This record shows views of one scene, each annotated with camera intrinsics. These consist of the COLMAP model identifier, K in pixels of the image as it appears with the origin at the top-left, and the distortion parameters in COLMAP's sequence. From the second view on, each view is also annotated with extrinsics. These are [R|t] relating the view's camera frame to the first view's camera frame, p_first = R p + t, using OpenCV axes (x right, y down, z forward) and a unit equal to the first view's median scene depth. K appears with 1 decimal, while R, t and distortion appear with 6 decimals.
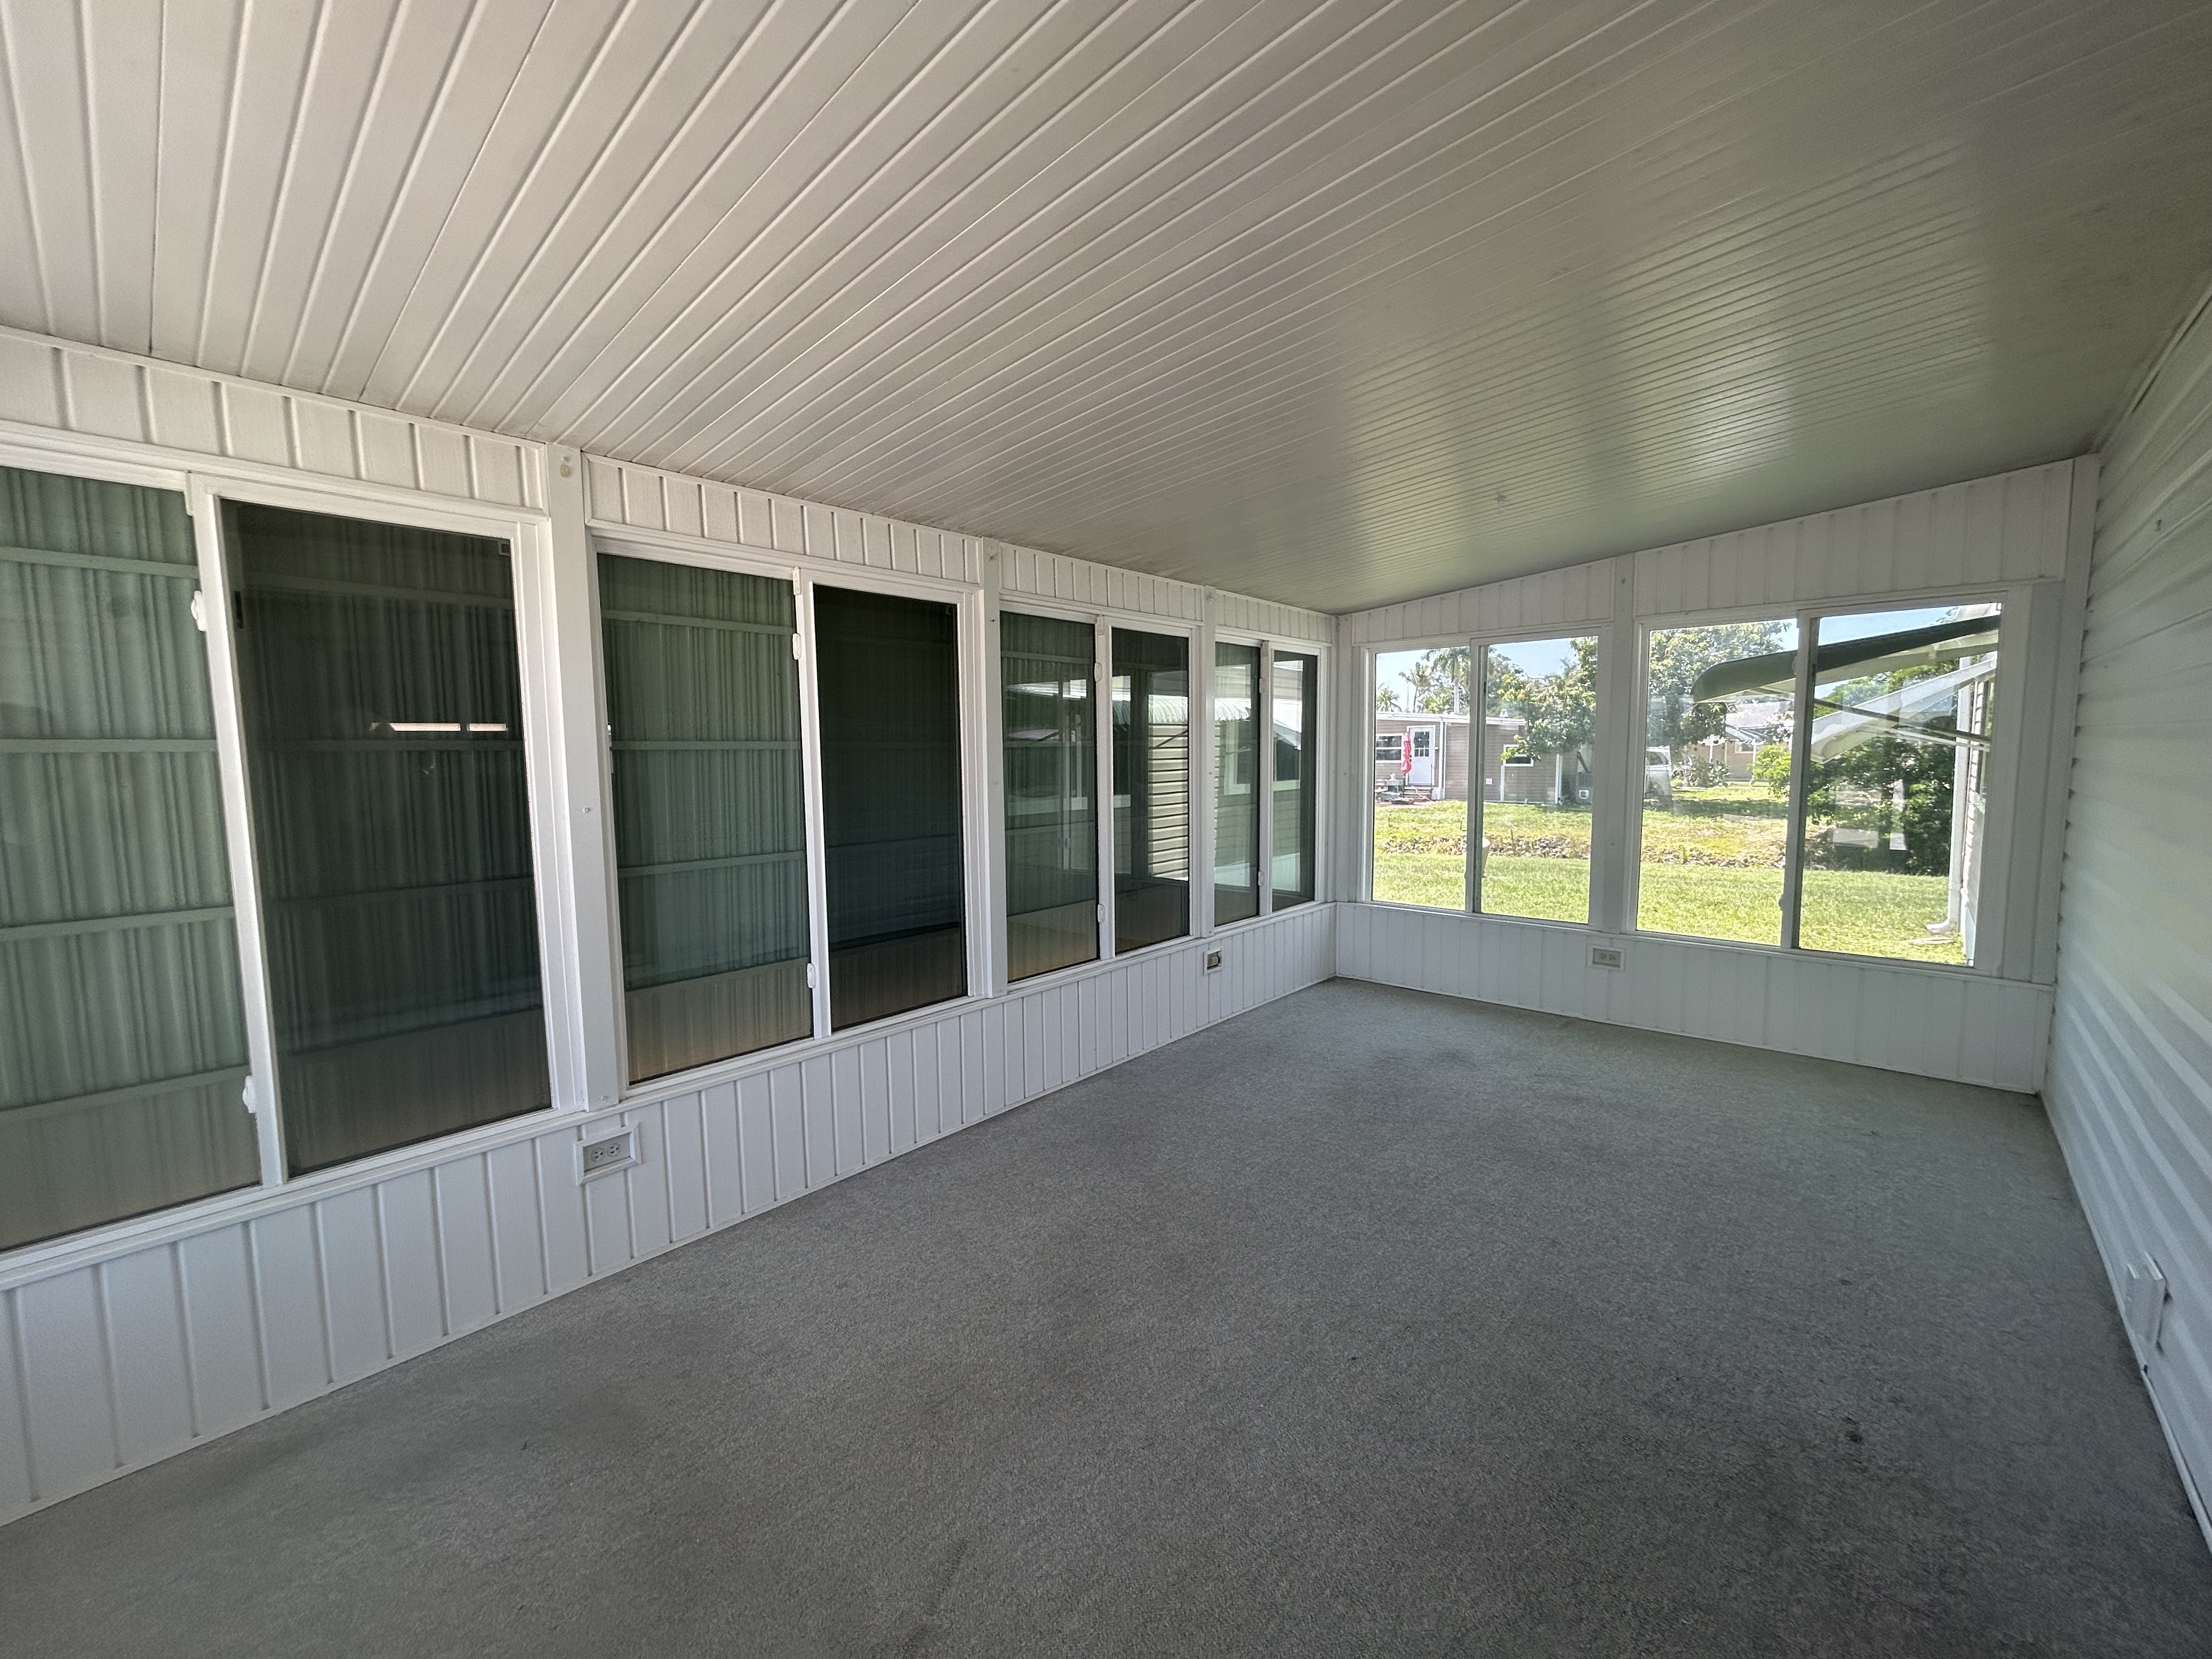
lens RADIAL K [[892.1, 0, 1100.7], [0, 892.1, 826.2], [0, 0, 1]] dist [0.002058, -0.000463]
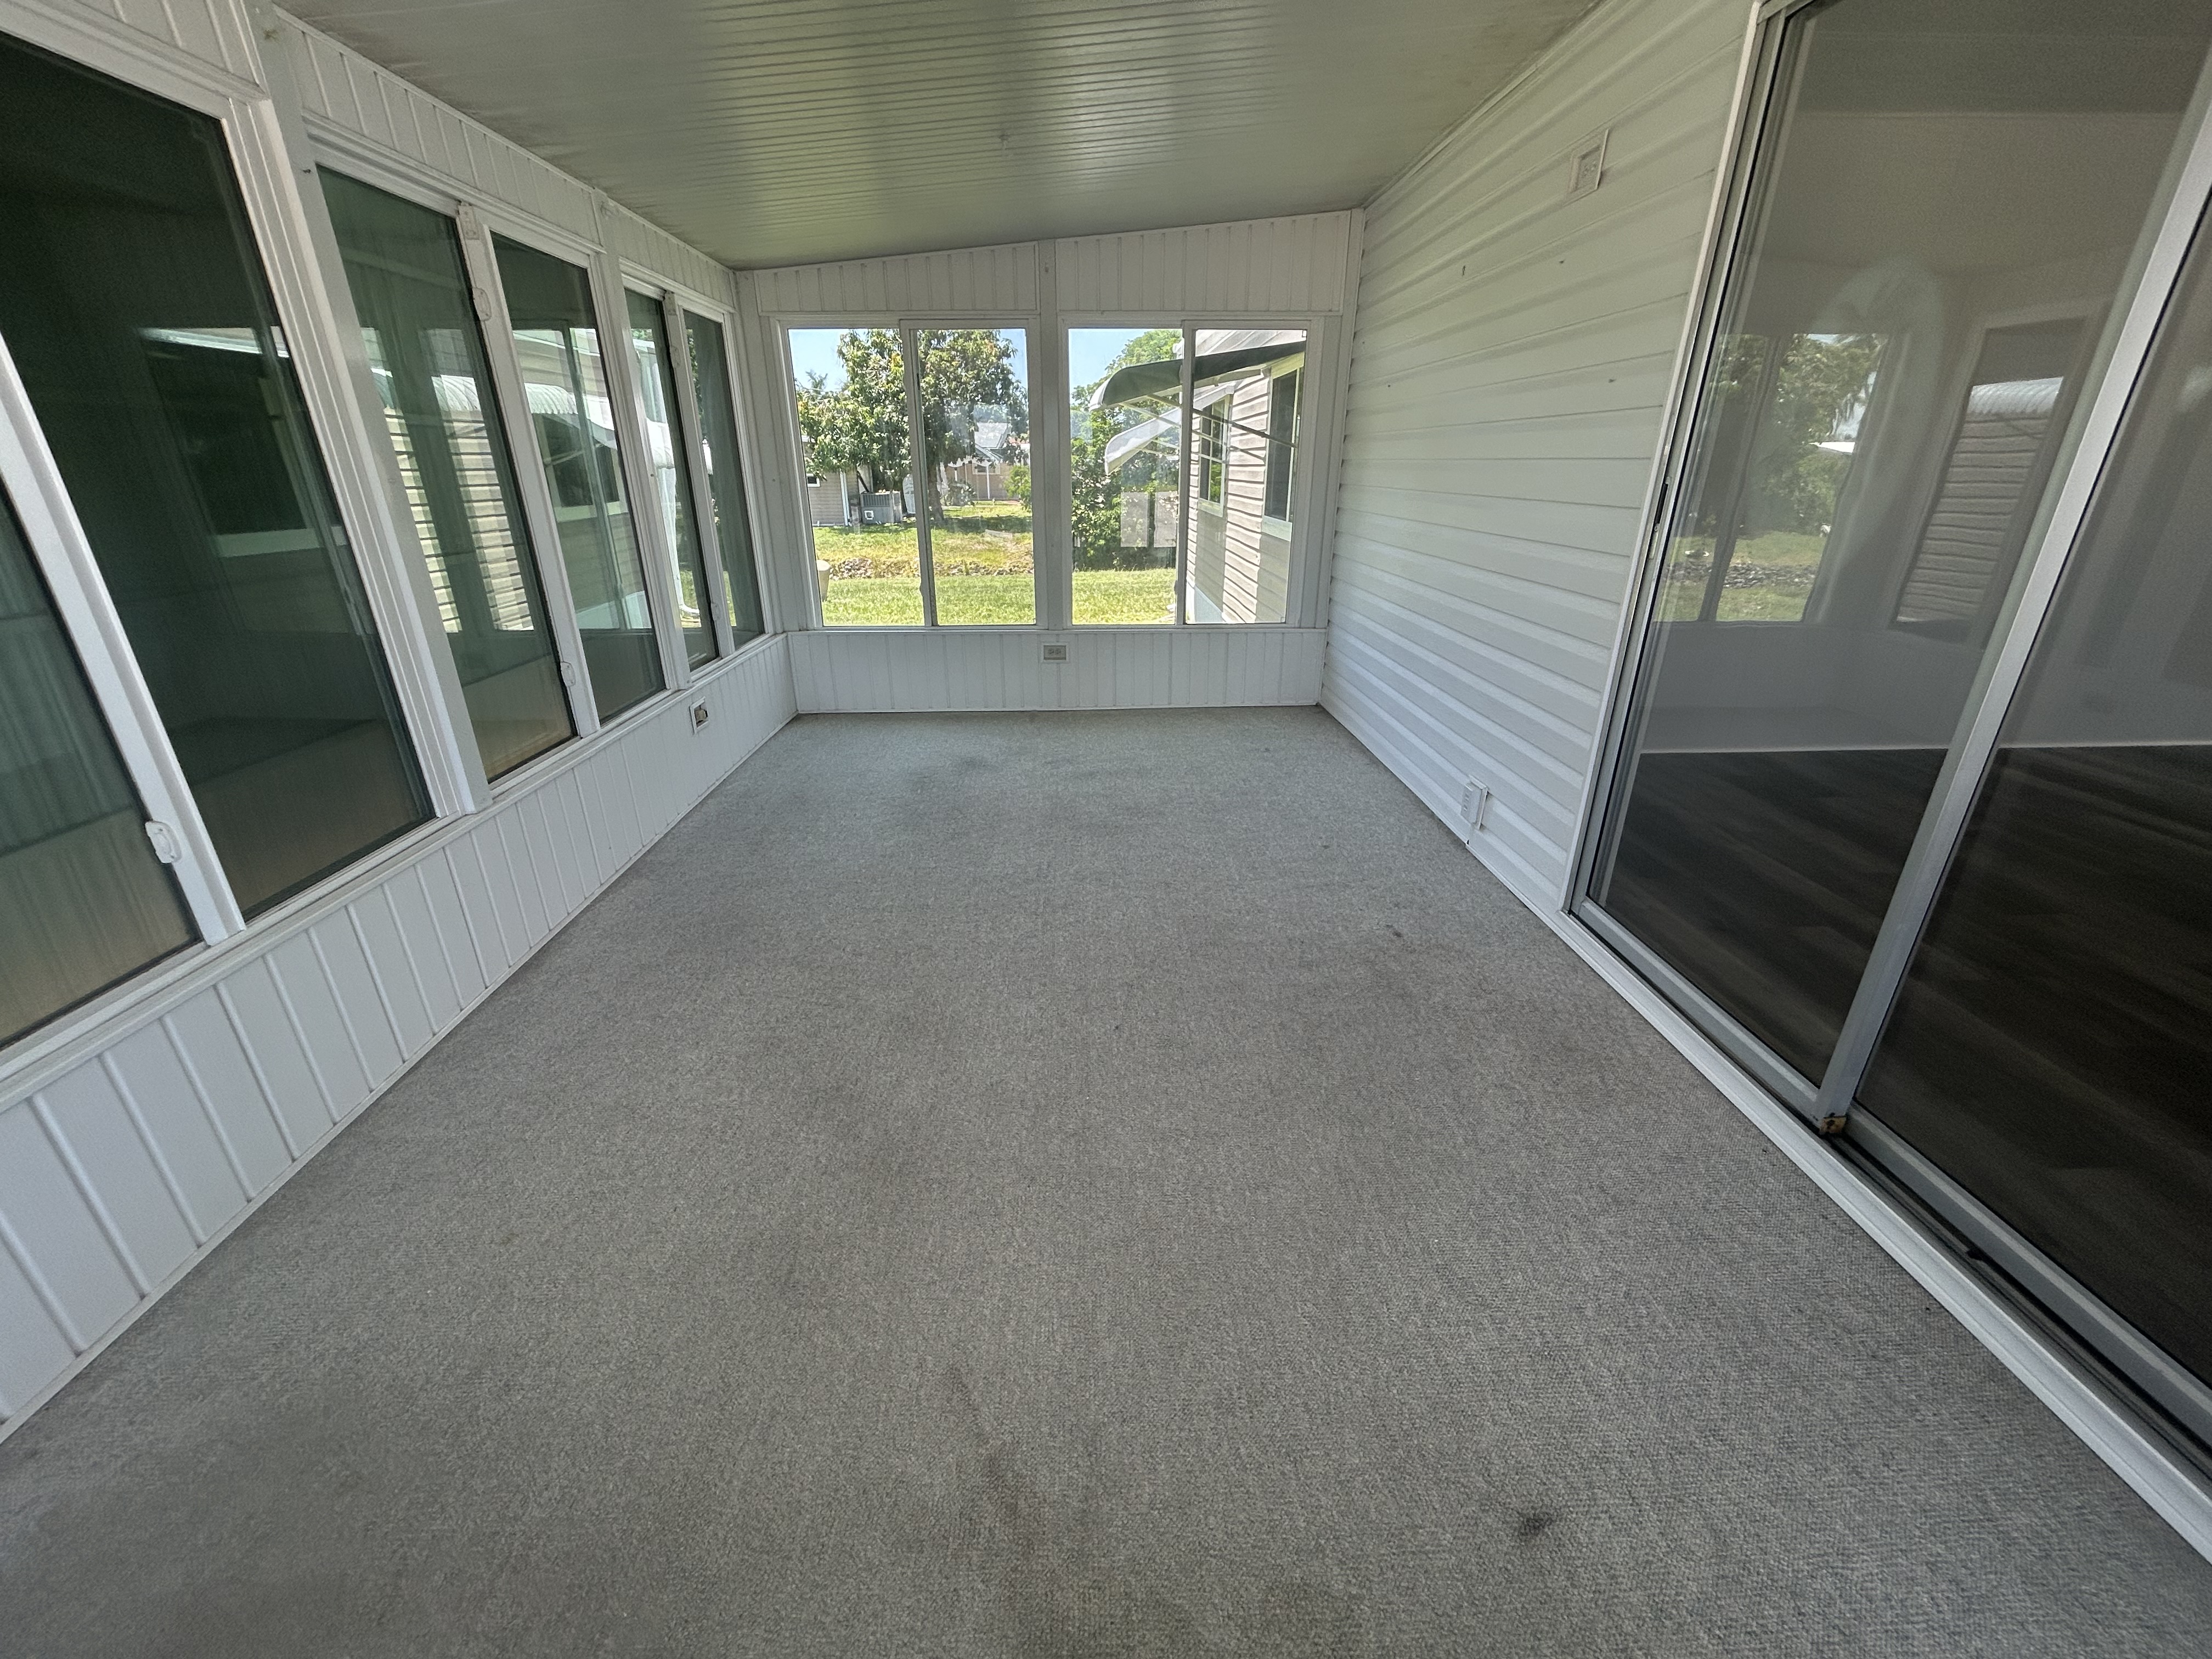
lens RADIAL K [[892.1, 0, 1100.7], [0, 892.1, 826.2], [0, 0, 1]] dist [0.002058, -0.000463]
pose [[0.721697, -0.251410, 0.644939, -0.268788], [0.054553, 0.949471, 0.309077, 0.017761], [-0.690056, -0.187877, 0.698946, 0.214456]]
